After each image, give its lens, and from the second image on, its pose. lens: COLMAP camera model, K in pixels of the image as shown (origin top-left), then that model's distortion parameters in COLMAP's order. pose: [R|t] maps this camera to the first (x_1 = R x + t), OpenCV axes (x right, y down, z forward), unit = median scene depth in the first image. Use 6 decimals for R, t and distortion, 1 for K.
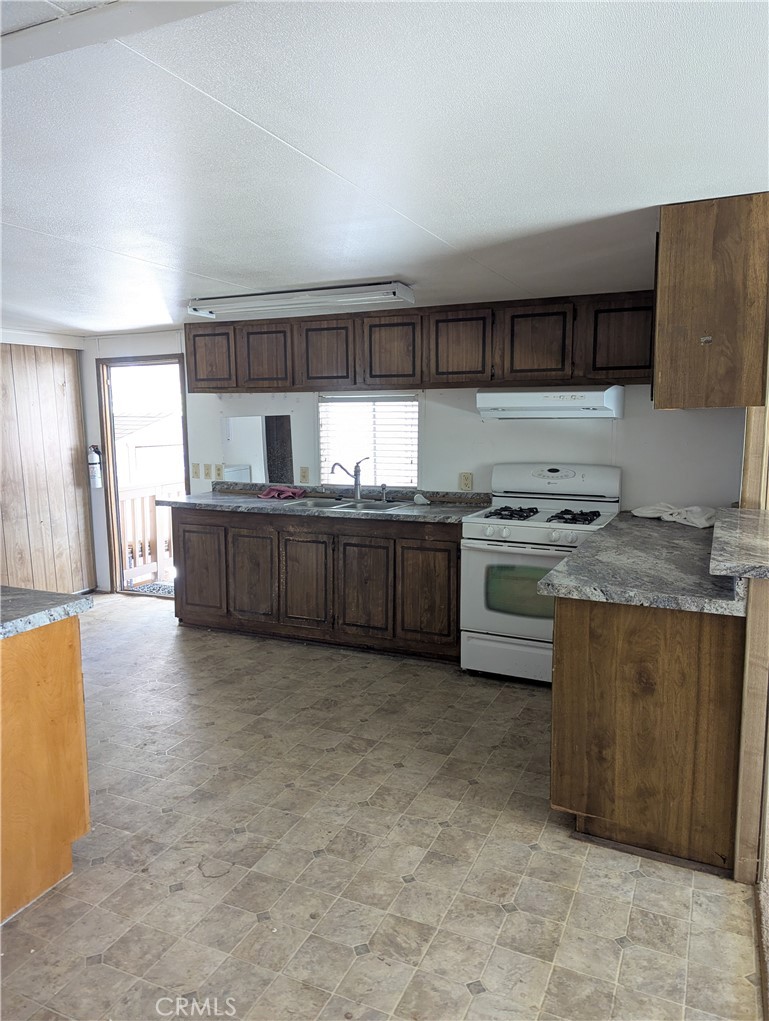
lens RADIAL K [[725.1, 0, 385.7], [0, 725.1, 513.3], [0, 0, 1]] dist [0.045889, -0.009604]
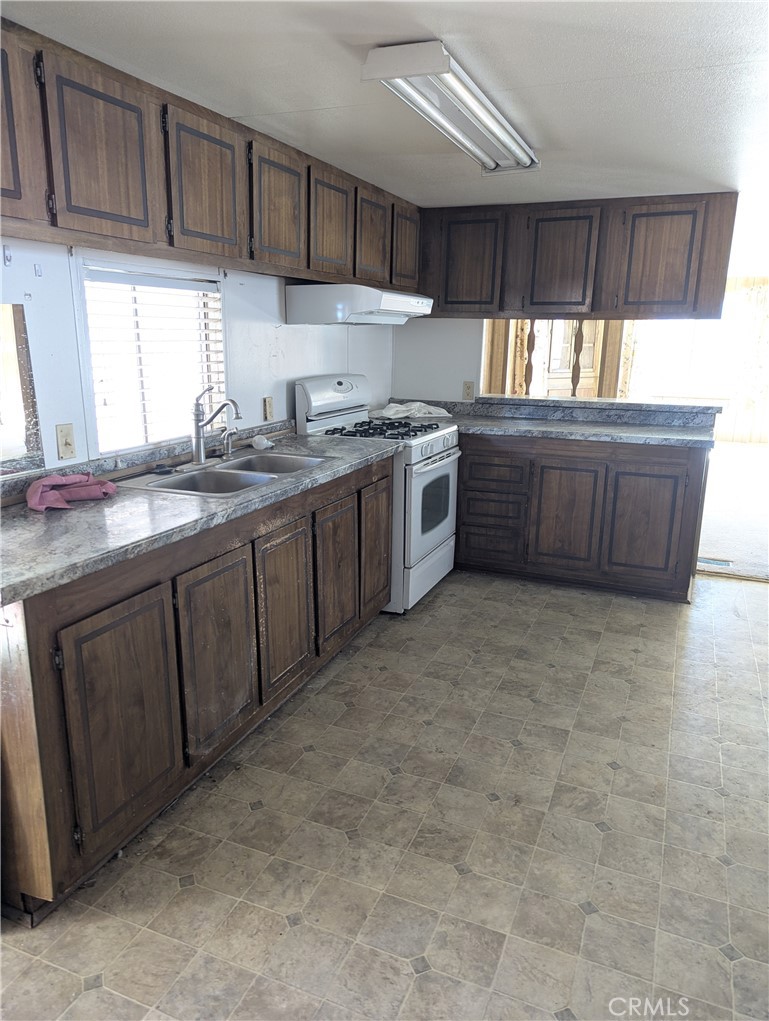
lens RADIAL K [[725.1, 0, 392.8], [0, 725.1, 514.4], [0, 0, 1]] dist [0.045889, -0.009604]
pose [[-0.056064, -0.243918, 0.968174, -0.605341], [0.114980, 0.961670, 0.248938, -0.103722], [-0.991784, 0.125277, -0.025869, 0.849372]]
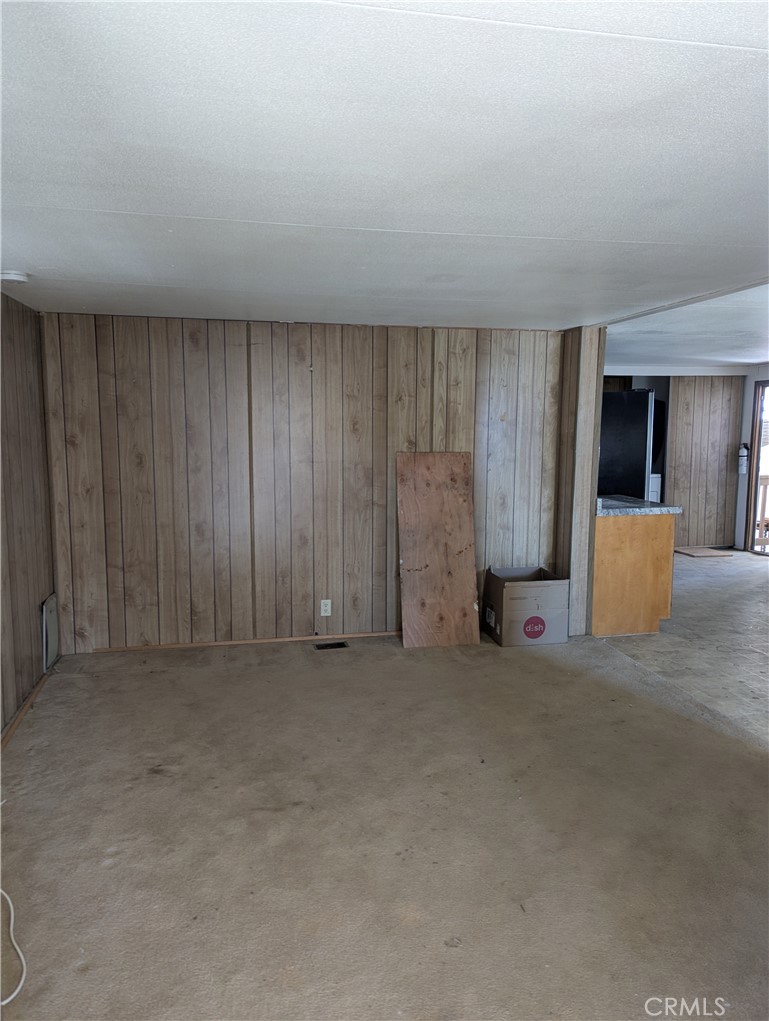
lens RADIAL K [[725.1, 0, 379.4], [0, 725.1, 509.5], [0, 0, 1]] dist [0.045889, -0.009604]
pose [[0.603622, 0.108772, -0.789816, 2.585254], [-0.118207, 0.991911, 0.046263, 0.435105], [0.788459, 0.065436, 0.611597, -3.459095]]
